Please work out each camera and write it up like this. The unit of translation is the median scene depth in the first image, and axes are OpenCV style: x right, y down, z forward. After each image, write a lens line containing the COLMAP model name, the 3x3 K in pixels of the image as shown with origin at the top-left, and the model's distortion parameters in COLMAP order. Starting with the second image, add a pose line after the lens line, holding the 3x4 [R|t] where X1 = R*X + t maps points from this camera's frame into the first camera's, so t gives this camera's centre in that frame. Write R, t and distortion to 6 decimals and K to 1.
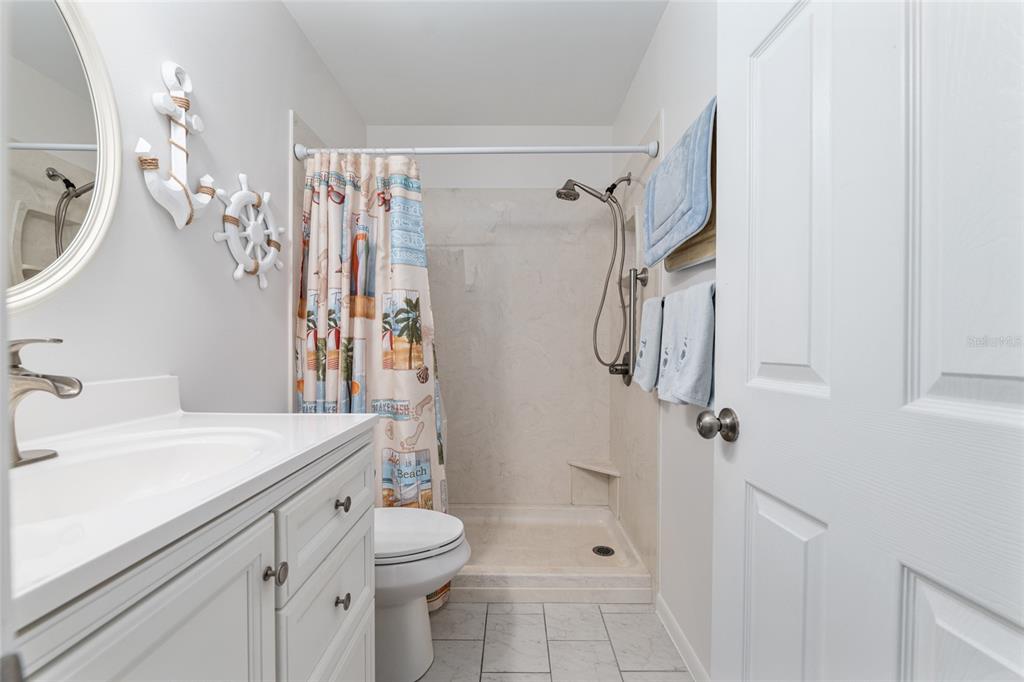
lens RADIAL K [[422.4, 0, 520.9], [0, 422.4, 347.8], [0, 0, 1]] dist [-0.007574, -0.000007]
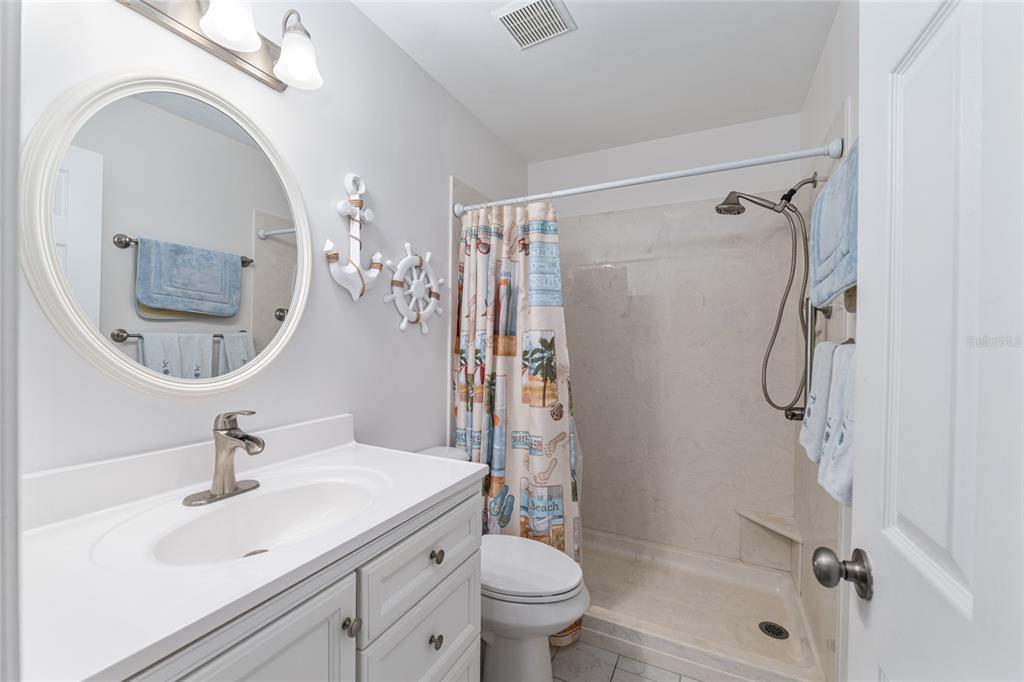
lens RADIAL K [[422.4, 0, 518.2], [0, 422.4, 341.7], [0, 0, 1]] dist [-0.007574, -0.000007]
pose [[0.896365, 0.011929, -0.443156, 0.139847], [-0.013983, 0.999901, -0.001366, -0.107047], [0.443096, 0.007421, 0.896443, 0.039560]]
